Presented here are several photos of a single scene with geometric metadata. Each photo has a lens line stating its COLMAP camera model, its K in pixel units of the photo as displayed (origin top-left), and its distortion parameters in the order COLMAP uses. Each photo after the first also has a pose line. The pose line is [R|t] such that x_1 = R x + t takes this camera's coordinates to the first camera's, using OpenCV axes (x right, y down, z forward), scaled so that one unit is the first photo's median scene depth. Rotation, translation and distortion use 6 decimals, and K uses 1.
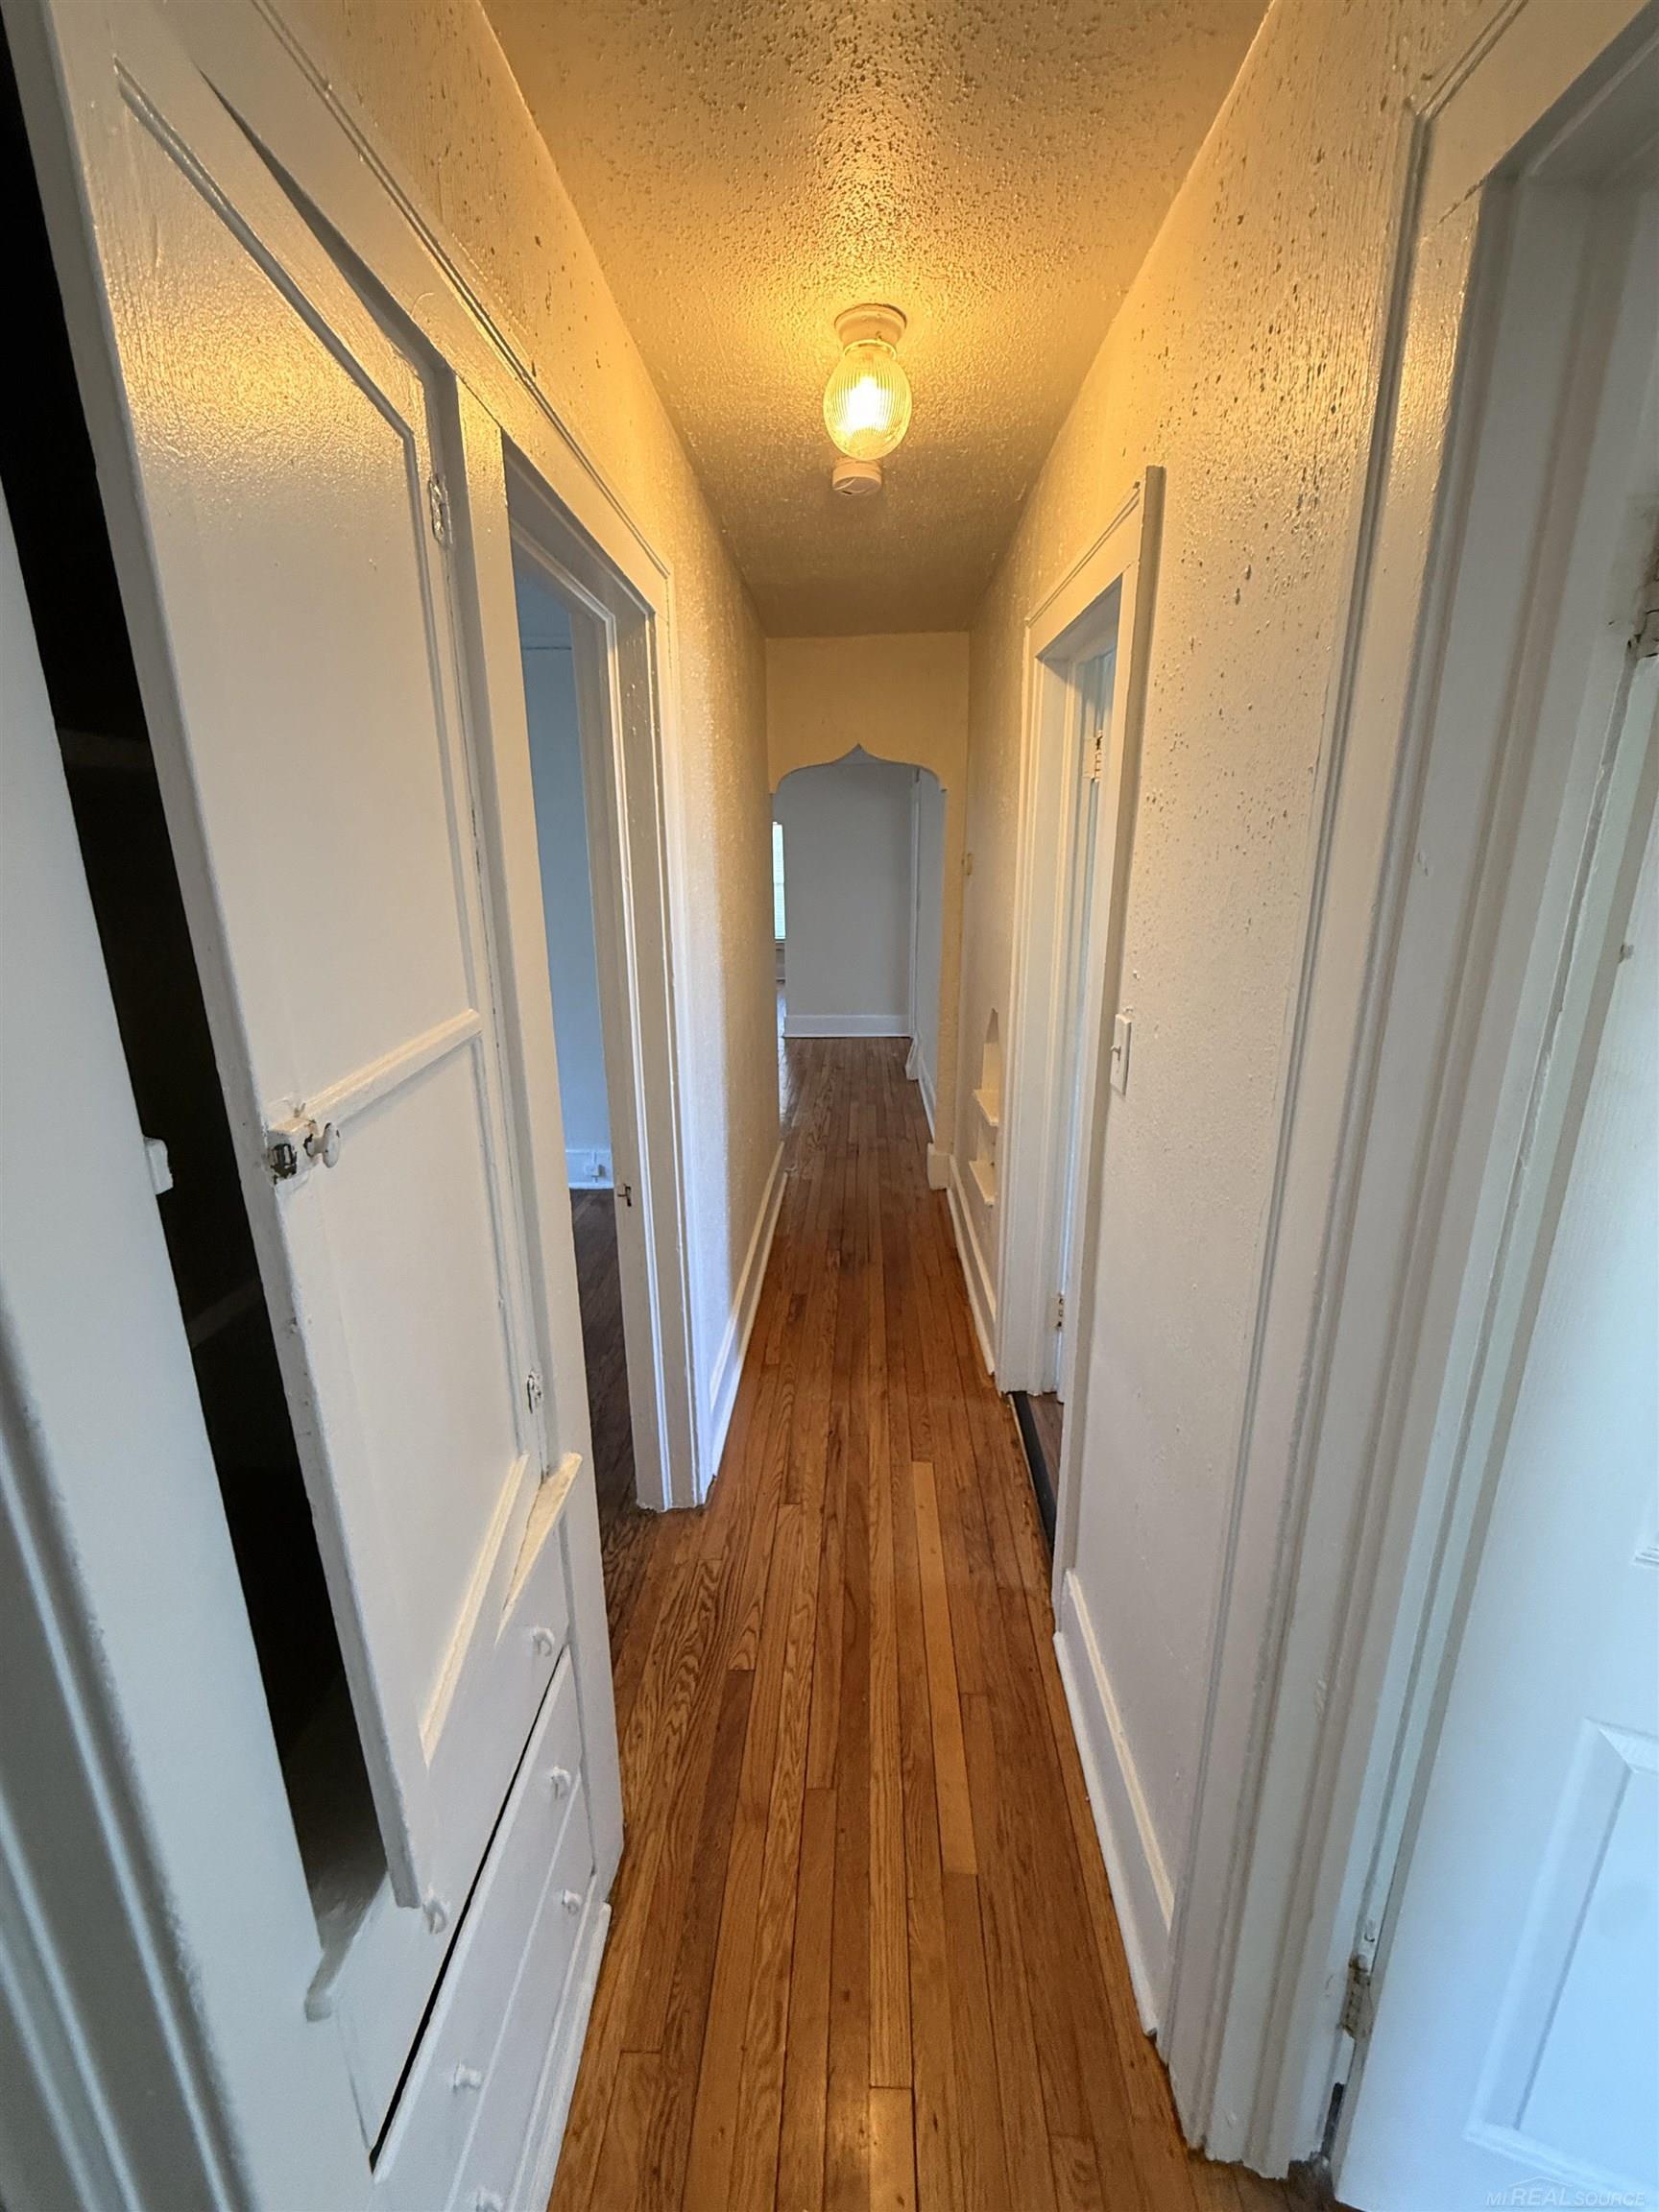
lens RADIAL K [[881.1, 0, 835.3], [0, 881.1, 1091.1], [0, 0, 1]] dist [-0.000128, -0.000085]
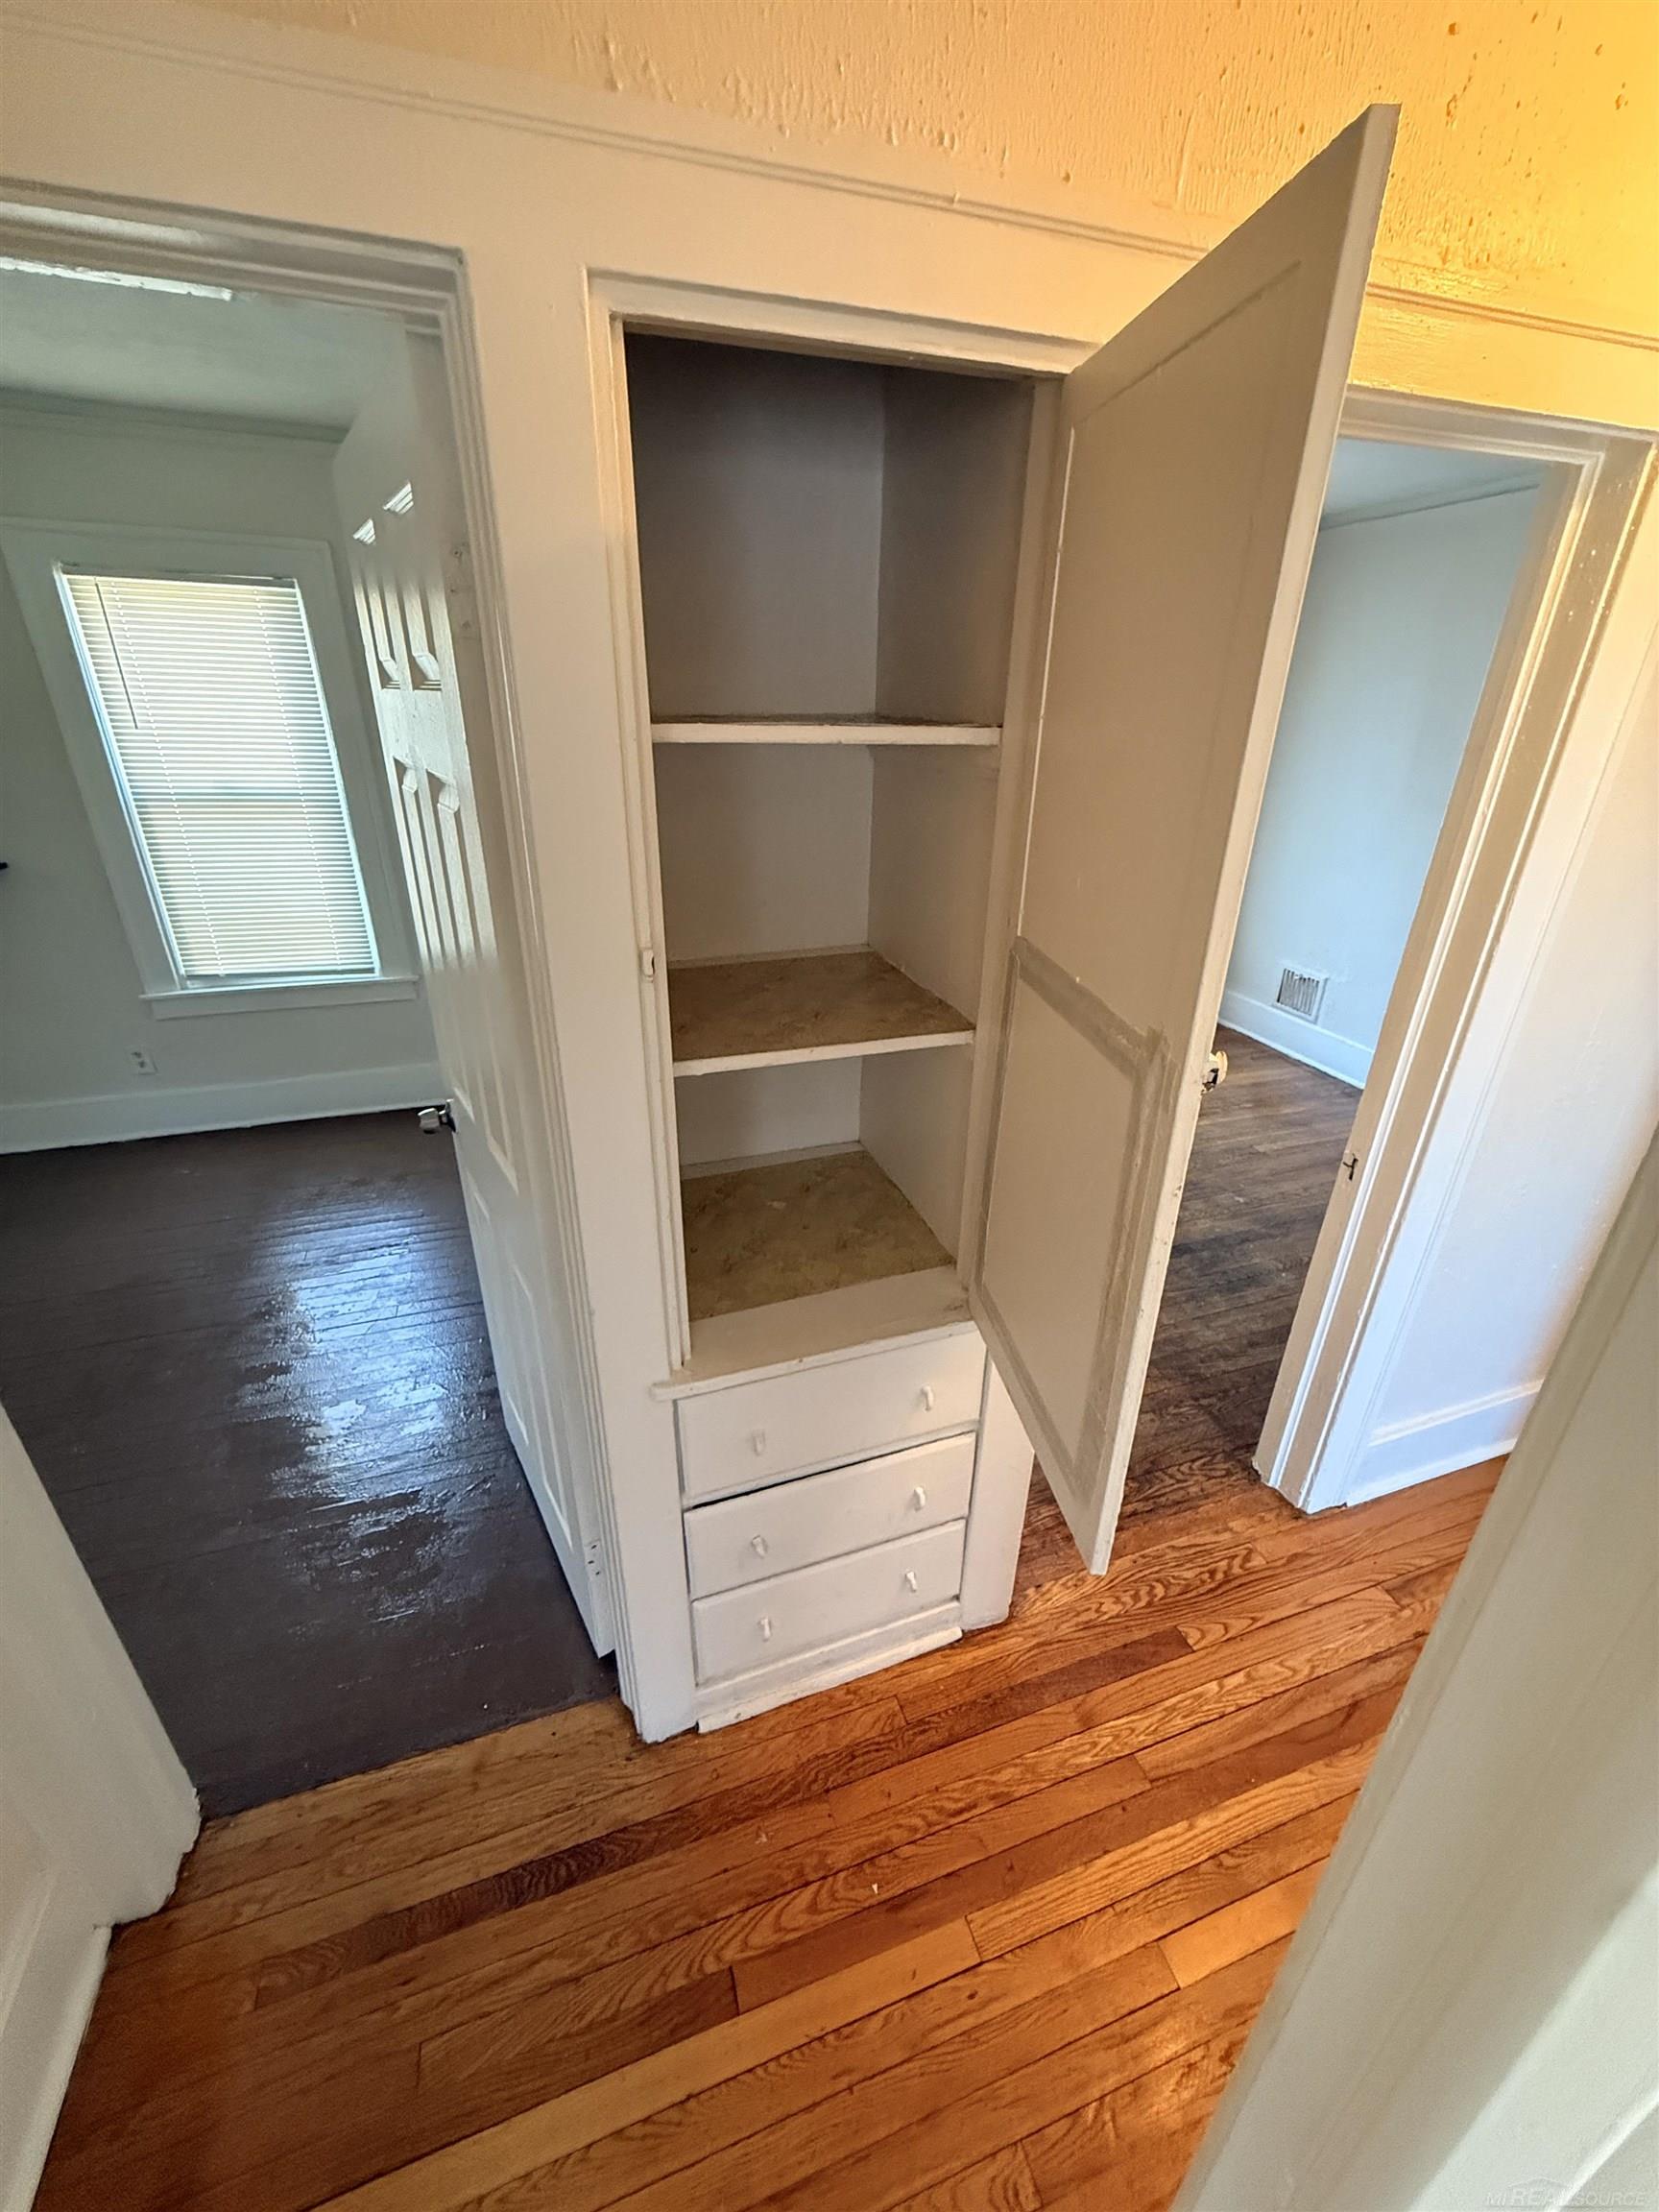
lens RADIAL K [[881.1, 0, 833.8], [0, 881.1, 1092.2], [0, 0, 1]] dist [-0.000128, -0.000085]
pose [[0.360230, 0.391592, -0.846694, 0.366322], [-0.259421, 0.913878, 0.312293, -0.115803], [0.896067, 0.107153, 0.430793, 0.163152]]
